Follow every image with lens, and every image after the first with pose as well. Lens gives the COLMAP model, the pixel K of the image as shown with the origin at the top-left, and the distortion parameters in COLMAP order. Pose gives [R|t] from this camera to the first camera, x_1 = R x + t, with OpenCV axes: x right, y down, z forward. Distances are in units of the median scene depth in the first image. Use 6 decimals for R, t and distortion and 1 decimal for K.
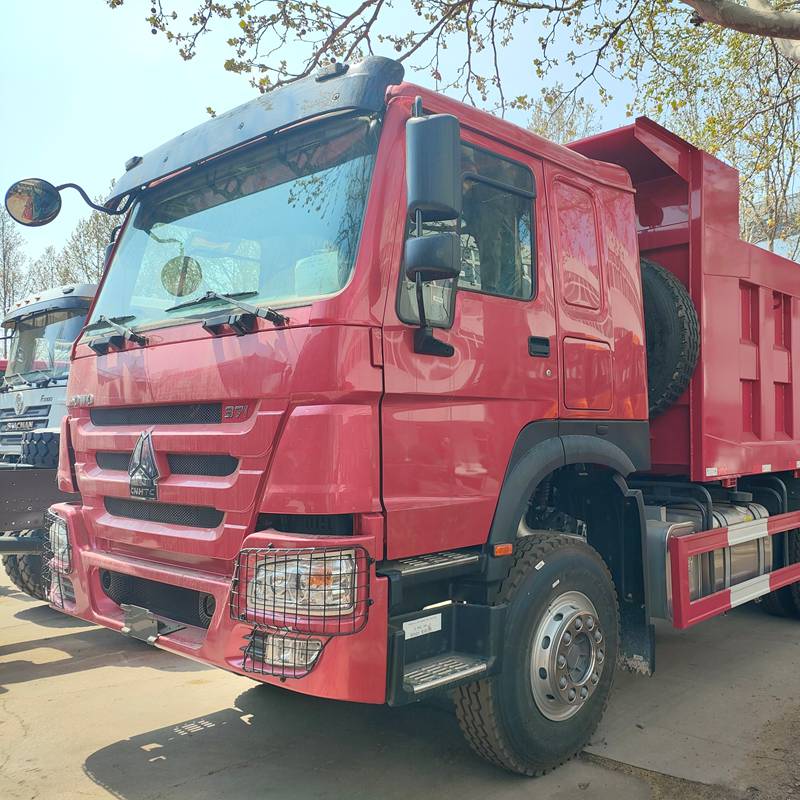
lens RADIAL K [[799.2, 0, 468.8], [0, 799.2, 400.5], [0, 0, 1]] dist [0.172680, -0.261785]
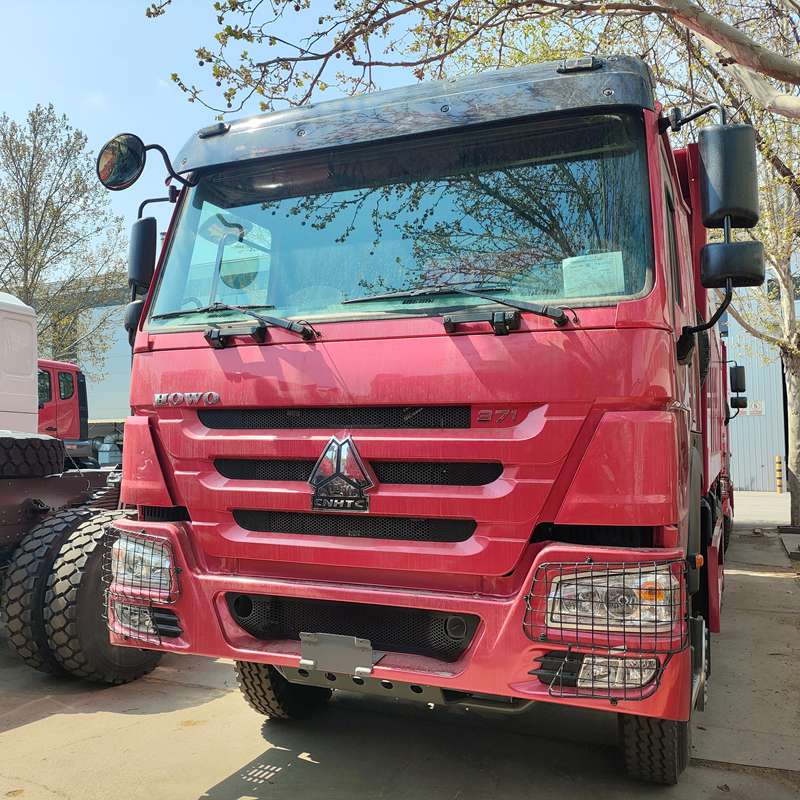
lens RADIAL K [[799.2, 0, 468.8], [0, 799.2, 400.5], [0, 0, 1]] dist [0.172680, -0.261785]
pose [[0.956251, 0.025616, 0.291422, -0.563219], [-0.021324, 0.999612, -0.017893, 0.012419], [-0.291768, 0.010896, 0.956427, 0.123219]]
